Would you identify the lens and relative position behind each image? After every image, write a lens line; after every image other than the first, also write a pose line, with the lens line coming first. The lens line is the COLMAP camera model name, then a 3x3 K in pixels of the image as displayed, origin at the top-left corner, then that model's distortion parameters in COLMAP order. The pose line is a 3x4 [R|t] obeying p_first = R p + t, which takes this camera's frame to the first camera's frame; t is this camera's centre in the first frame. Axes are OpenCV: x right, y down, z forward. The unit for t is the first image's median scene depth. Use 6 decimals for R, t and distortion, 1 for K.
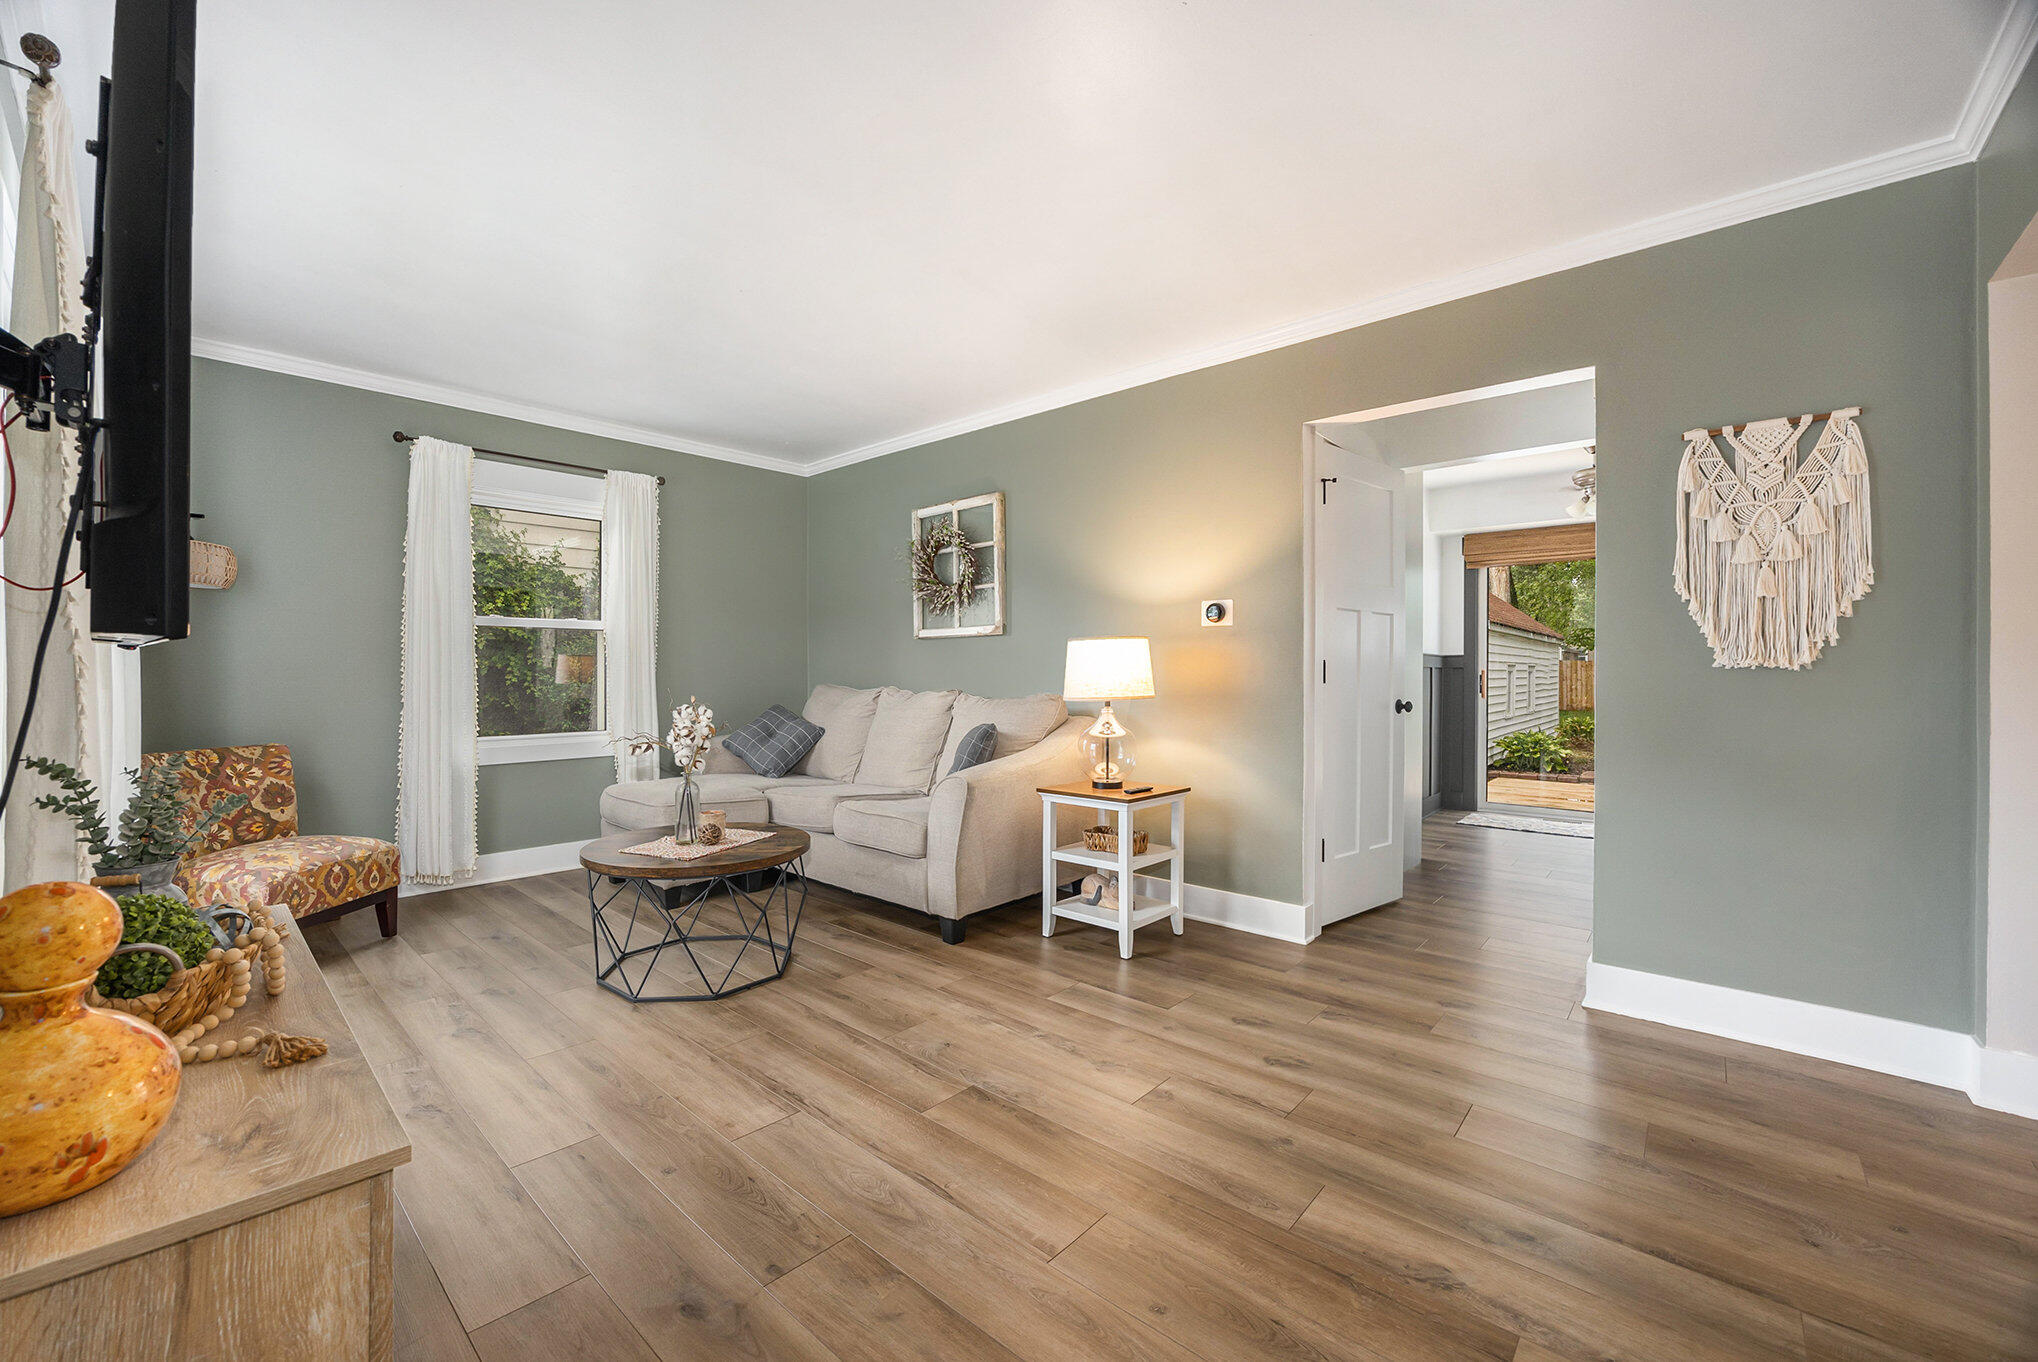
lens RADIAL K [[812.4, 0, 1008.0], [0, 812.4, 672.2], [0, 0, 1]] dist [-0.001427, -0.000221]
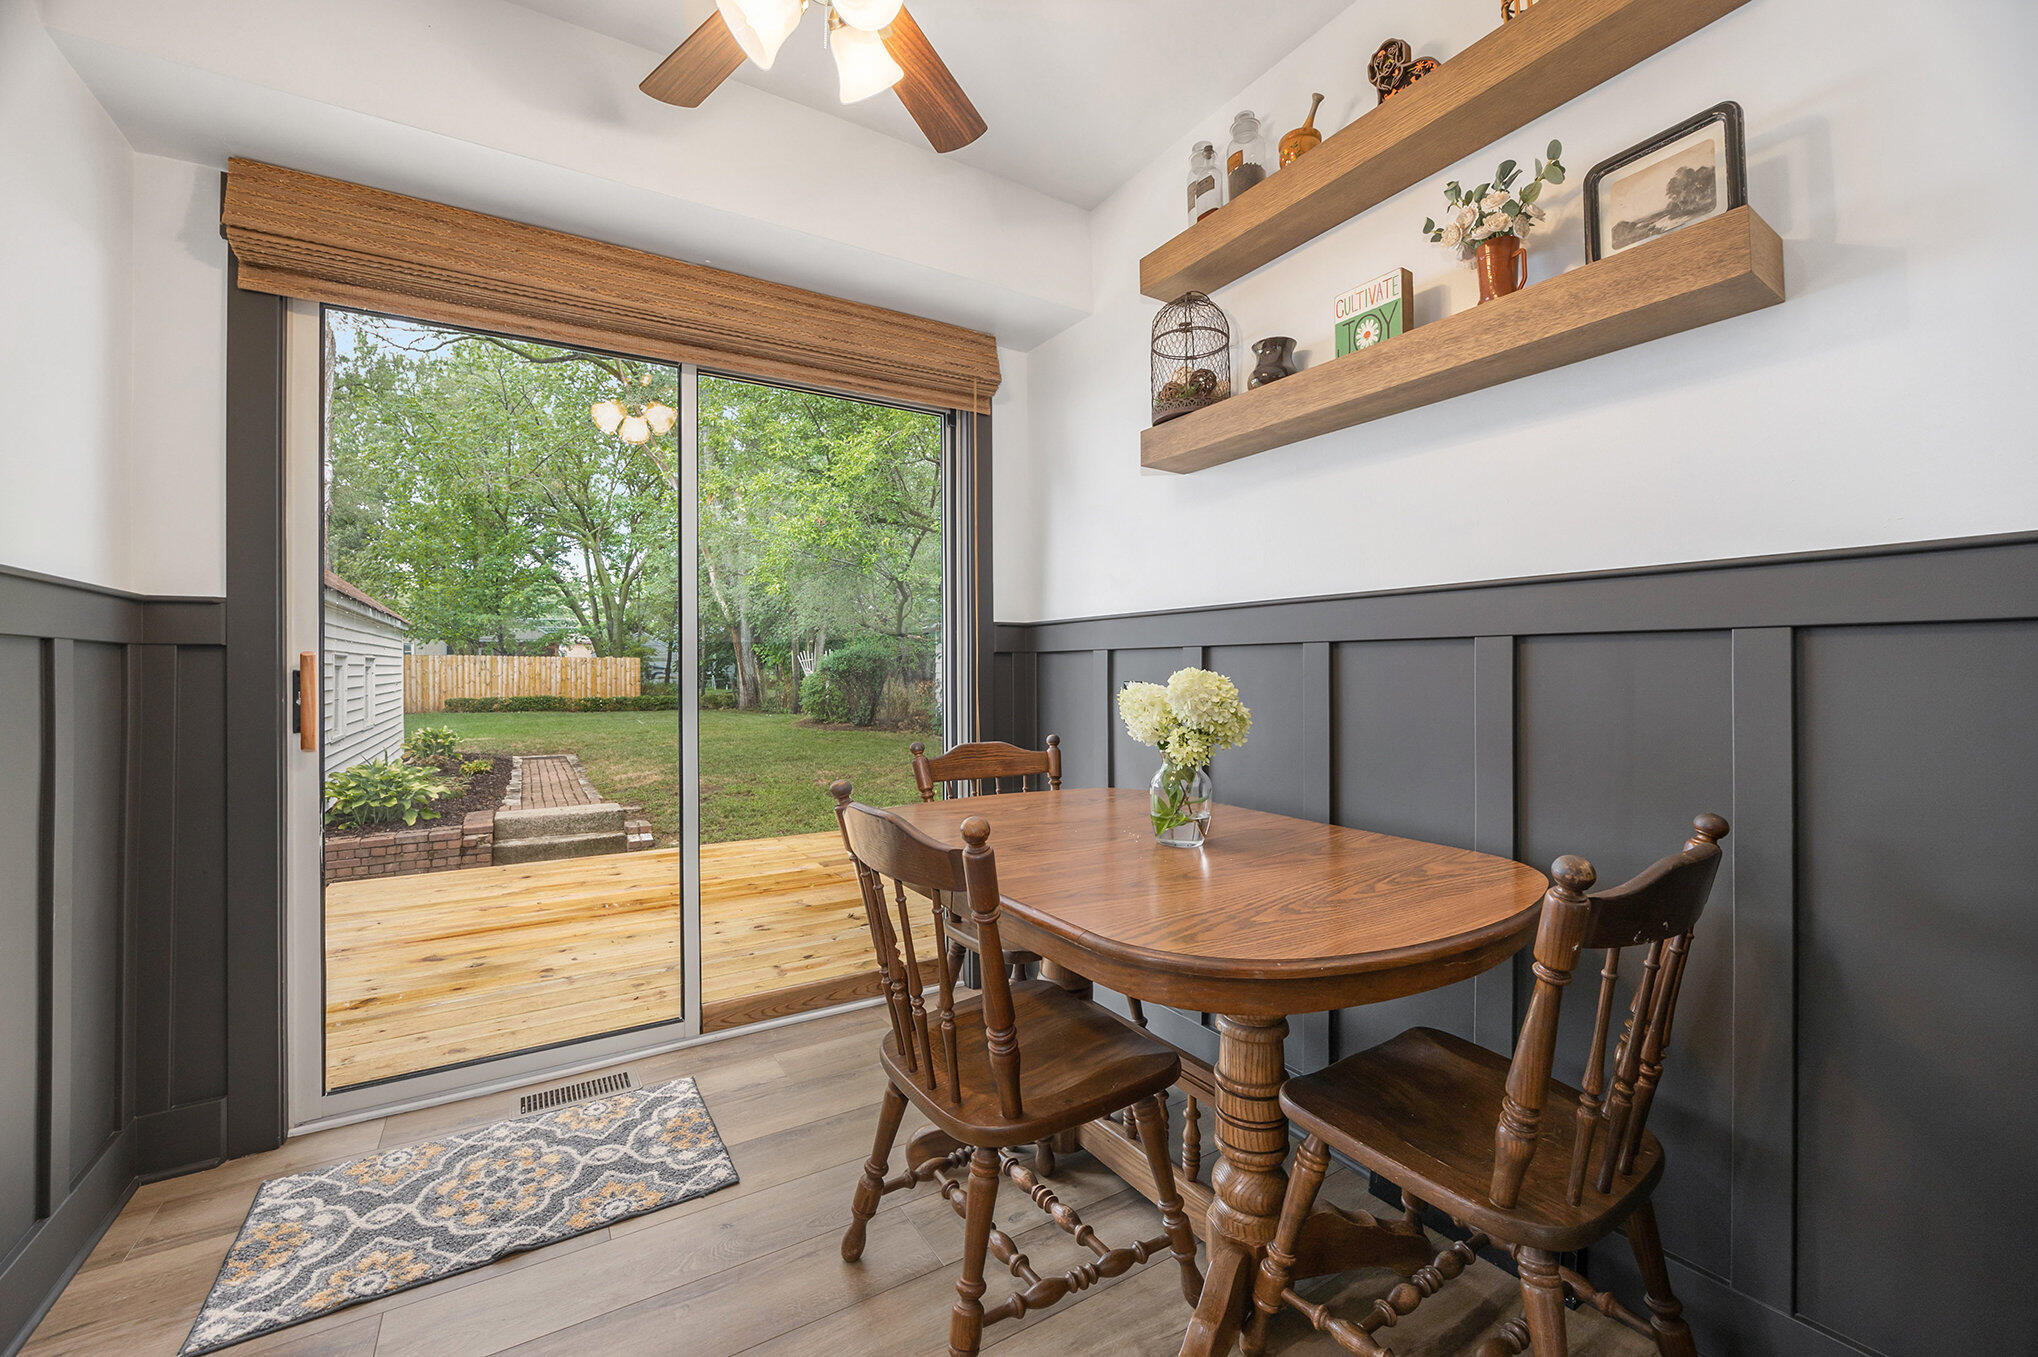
lens RADIAL K [[812.4, 0, 1008.0], [0, 812.4, 669.7], [0, 0, 1]] dist [-0.001427, -0.000221]
pose [[0.307328, -0.003544, 0.951597, 0.371890], [0.002416, 0.999993, 0.002944, 0.002624], [-0.951601, 0.001394, 0.307335, 0.648056]]
